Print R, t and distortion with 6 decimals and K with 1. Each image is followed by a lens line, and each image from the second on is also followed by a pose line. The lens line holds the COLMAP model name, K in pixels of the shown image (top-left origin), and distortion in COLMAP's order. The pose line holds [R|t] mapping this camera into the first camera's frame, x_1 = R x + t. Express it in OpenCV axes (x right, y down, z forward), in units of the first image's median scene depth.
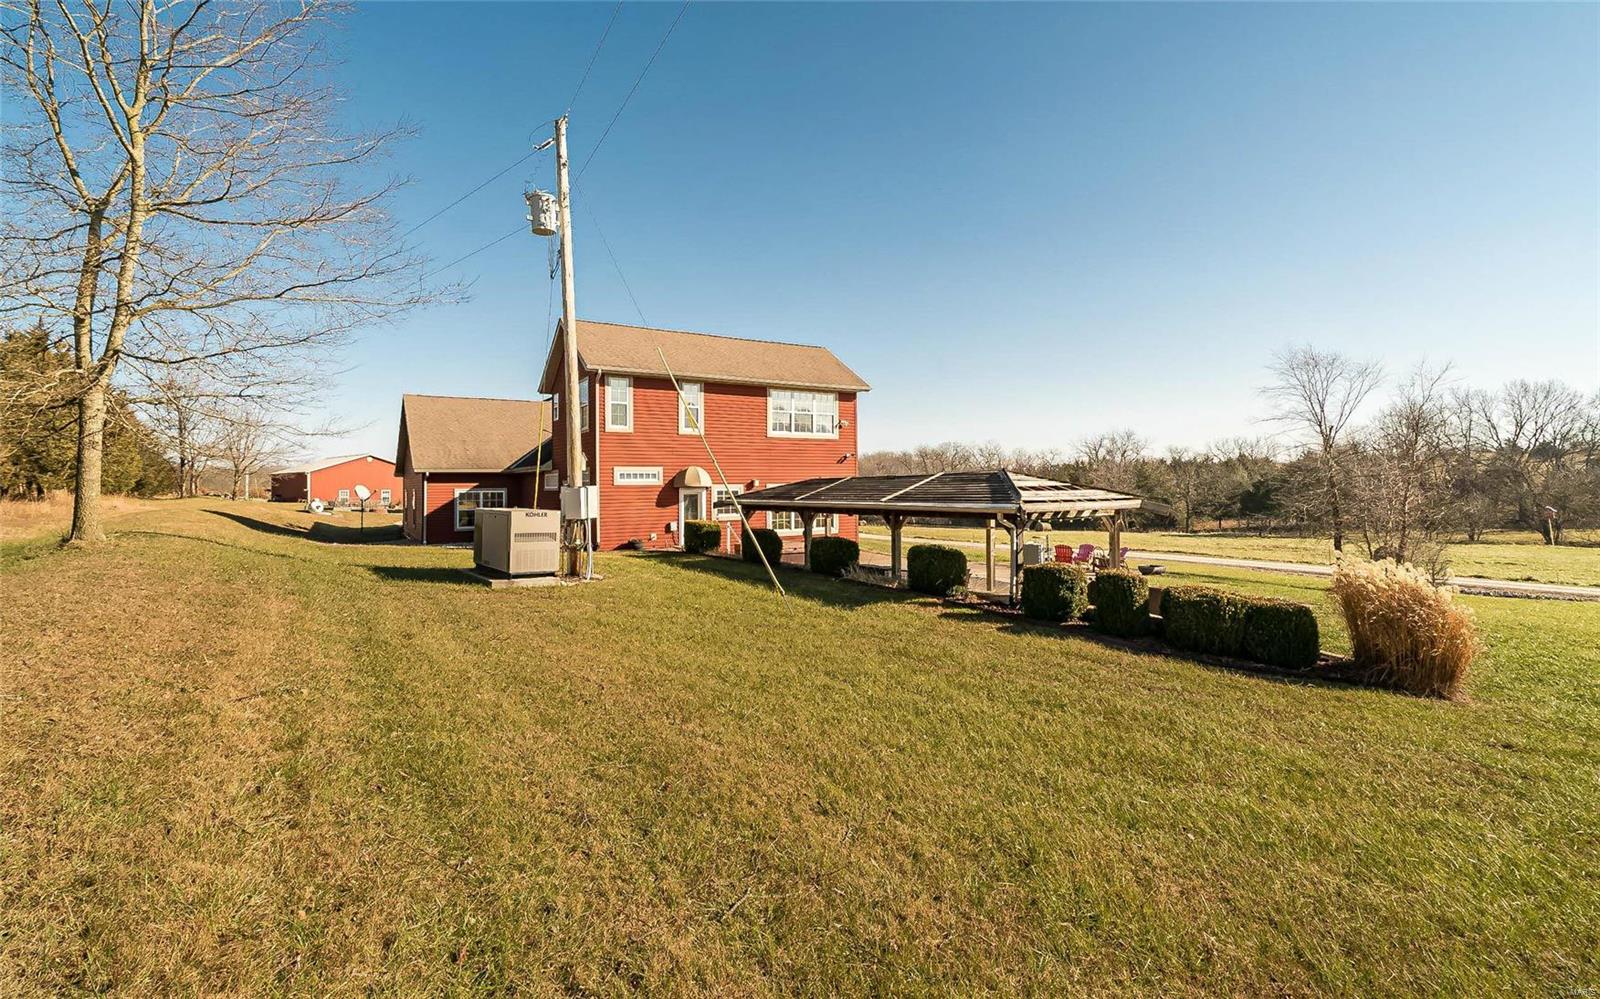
lens RADIAL K [[745.5, 0, 799.3], [0, 745.5, 473.6], [0, 0, 1]] dist [-0.001813, -0.000271]
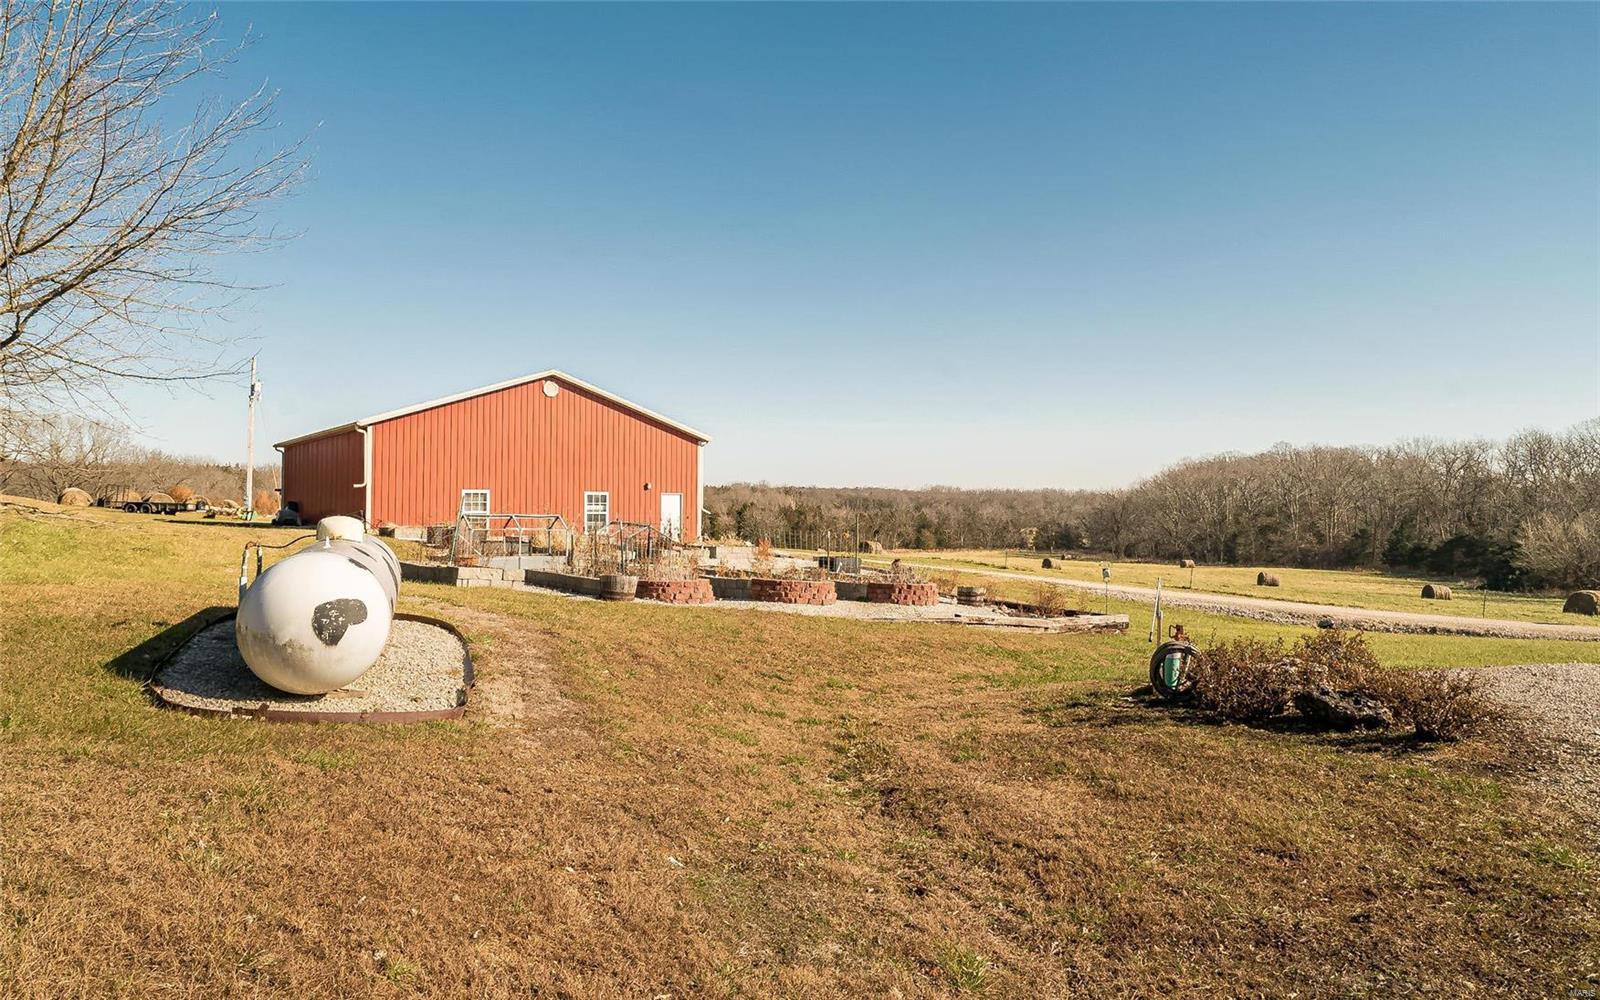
lens RADIAL K [[1083.1, 0, 767.9], [0, 1083.1, 497.7], [0, 0, 1]] dist [0.002903, 0.000248]
pose [[0.967428, 0.013262, -0.252799, -1.090364], [-0.011227, 0.999892, 0.009490, 0.055904], [0.252898, -0.006343, 0.967472, 1.713834]]
